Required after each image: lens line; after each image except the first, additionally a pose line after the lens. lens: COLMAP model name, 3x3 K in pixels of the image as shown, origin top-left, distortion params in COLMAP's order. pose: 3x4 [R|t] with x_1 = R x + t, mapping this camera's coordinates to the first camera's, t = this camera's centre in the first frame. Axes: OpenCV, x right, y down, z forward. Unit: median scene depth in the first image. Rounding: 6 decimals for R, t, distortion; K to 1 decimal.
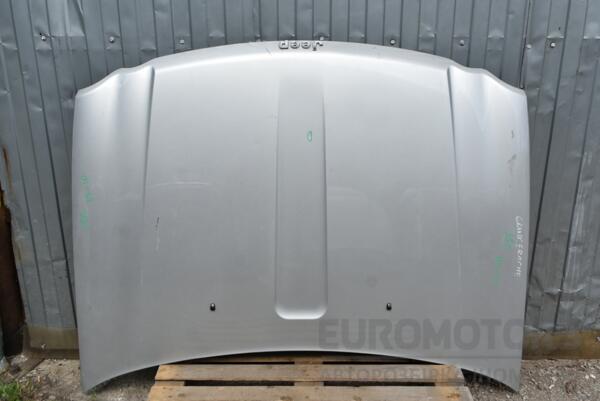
lens RADIAL K [[601.0, 0, 300.0], [0, 601.0, 200.5], [0, 0, 1]] dist [0.007928, 0.003774]
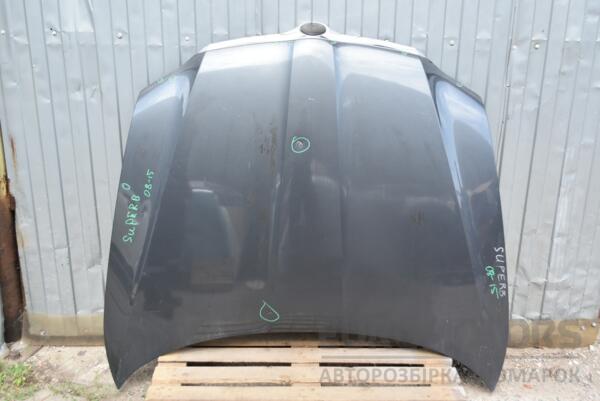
lens RADIAL K [[673.1, 0, 304.5], [0, 673.1, 197.7], [0, 0, 1]] dist [0.003394, -0.011075]
pose [[0.999587, 0.008096, 0.027562, -0.019875], [-0.007973, 0.999958, -0.004590, 0.016949], [-0.027598, 0.004369, 0.999610, -0.167685]]
